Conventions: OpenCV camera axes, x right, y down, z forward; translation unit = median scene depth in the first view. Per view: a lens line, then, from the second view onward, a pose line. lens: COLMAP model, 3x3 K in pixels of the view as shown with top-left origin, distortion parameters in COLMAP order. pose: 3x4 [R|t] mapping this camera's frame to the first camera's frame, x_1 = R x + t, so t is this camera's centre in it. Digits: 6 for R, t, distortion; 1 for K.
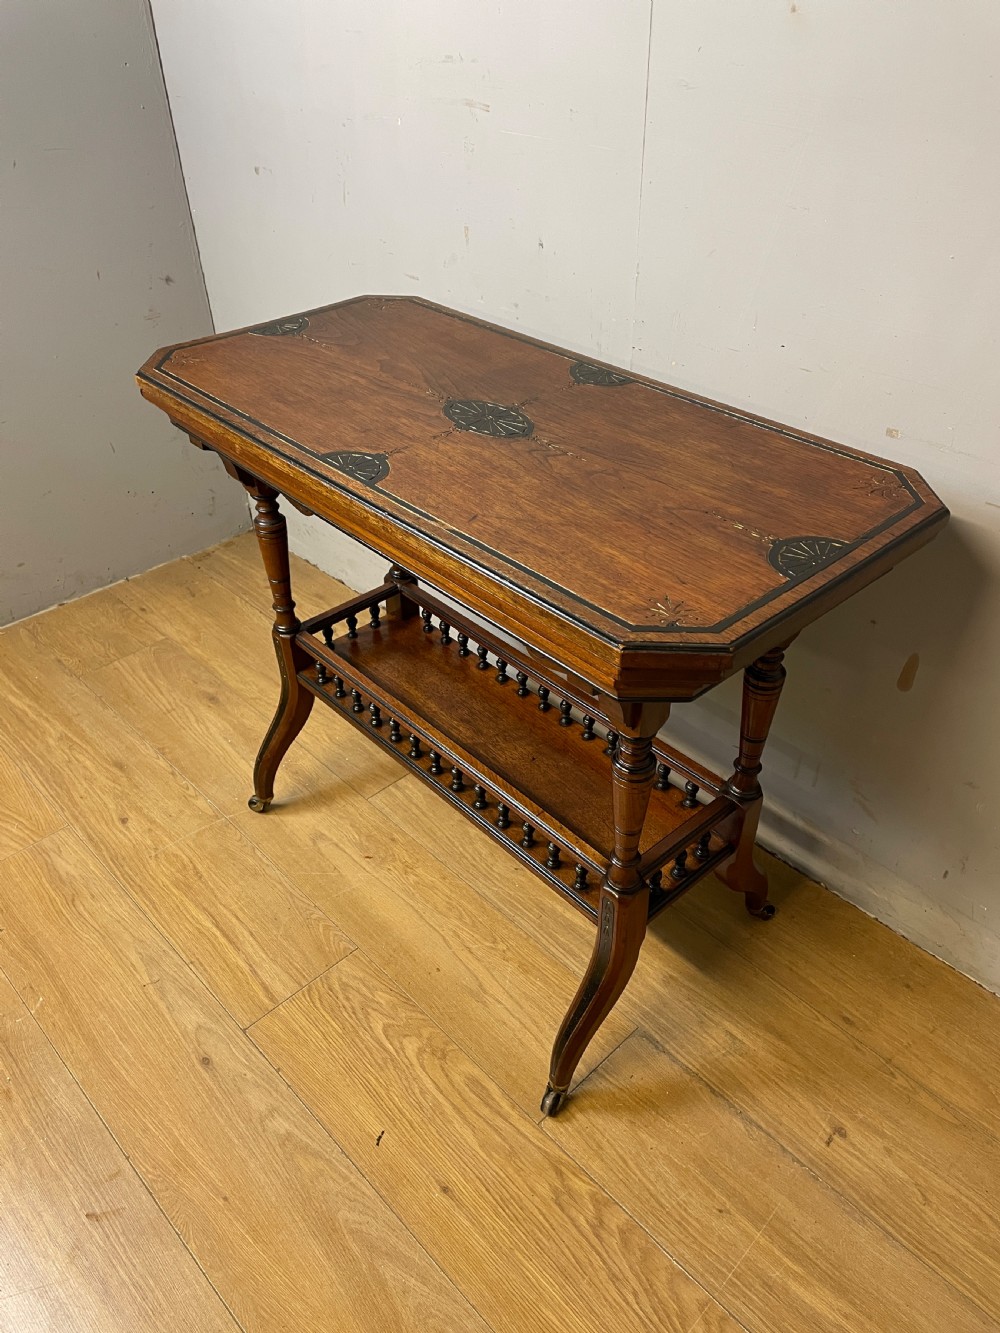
lens RADIAL K [[1010.8, 0, 499.2], [0, 1010.8, 657.7], [0, 0, 1]] dist [0.092771, -0.118045]
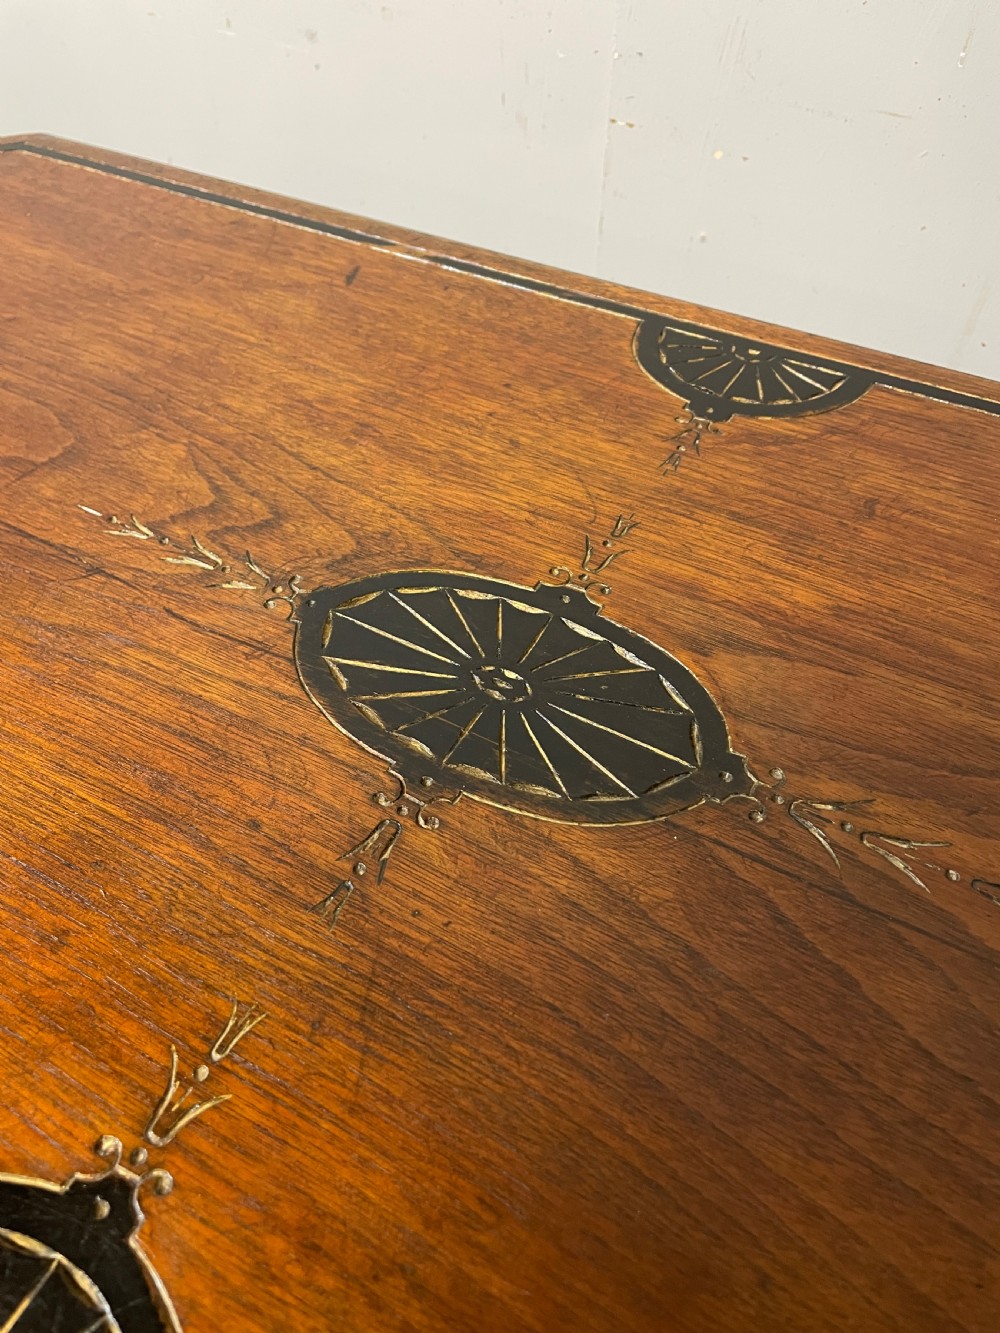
lens RADIAL K [[1010.8, 0, 494.8], [0, 1010.8, 669.1], [0, 0, 1]] dist [0.092771, -0.118045]
pose [[-0.951805, 0.226034, -0.207306, 0.034744], [-0.179349, 0.138120, 0.974041, -0.415782], [0.248800, 0.964278, -0.090925, 0.901775]]
